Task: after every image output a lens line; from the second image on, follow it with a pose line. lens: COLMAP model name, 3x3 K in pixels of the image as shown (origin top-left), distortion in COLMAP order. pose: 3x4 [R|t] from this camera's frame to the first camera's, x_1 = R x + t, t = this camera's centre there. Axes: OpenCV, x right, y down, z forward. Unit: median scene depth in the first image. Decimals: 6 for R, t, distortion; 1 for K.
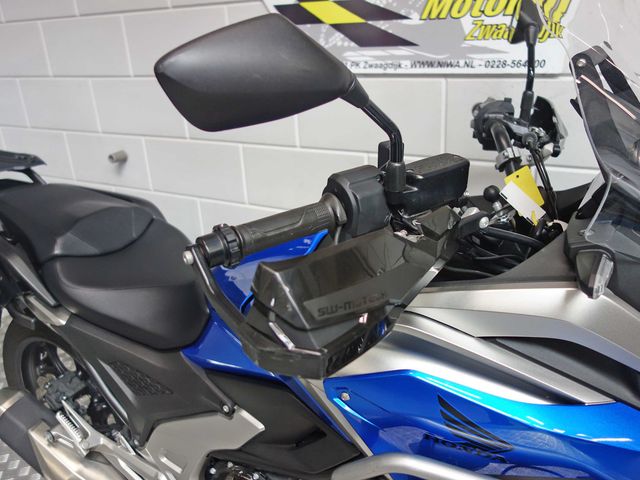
lens RADIAL K [[570.2, 0, 320.0], [0, 570.2, 240.0], [0, 0, 1]] dist [-0.001891, -0.001987]
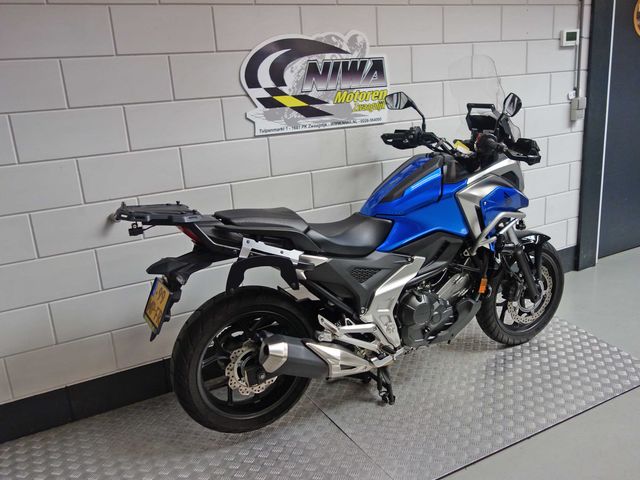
lens RADIAL K [[570.2, 0, 320.0], [0, 570.2, 240.0], [0, 0, 1]] dist [-0.001891, -0.001987]
pose [[0.503046, -0.204815, 0.839640, -1.897670], [0.347509, 0.937453, 0.020475, 0.041106], [-0.791317, 0.281482, 0.542757, 0.008557]]
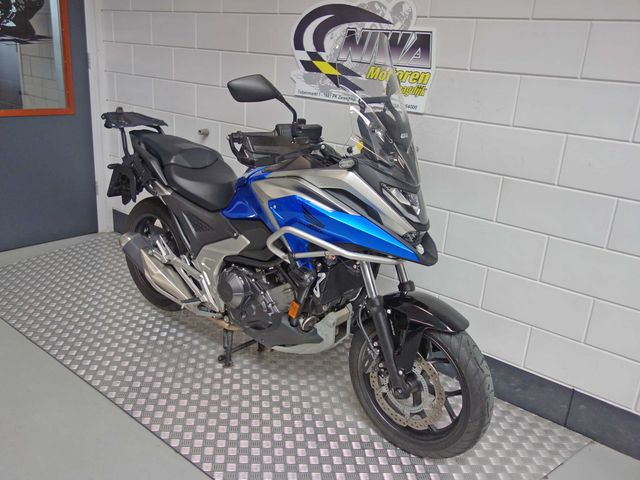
lens RADIAL K [[570.2, 0, 320.0], [0, 570.2, 240.0], [0, 0, 1]] dist [-0.001891, -0.001987]
pose [[0.981638, 0.162651, -0.099652, 0.328350], [-0.167682, 0.984844, -0.044326, 0.300650], [0.090932, 0.060222, 0.994035, -1.012204]]
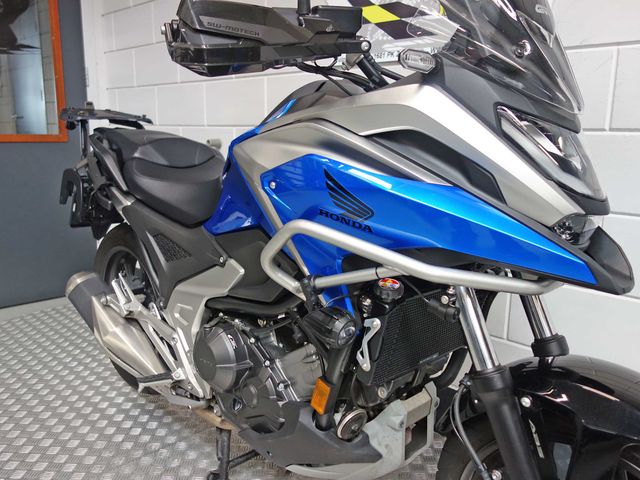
lens RADIAL K [[570.2, 0, 320.0], [0, 570.2, 240.0], [0, 0, 1]] dist [-0.001891, -0.001987]
pose [[0.966861, 0.117272, -0.226775, 0.280890], [-0.154166, 0.976211, -0.152464, 0.345587], [0.203501, 0.182372, 0.961940, -0.168636]]
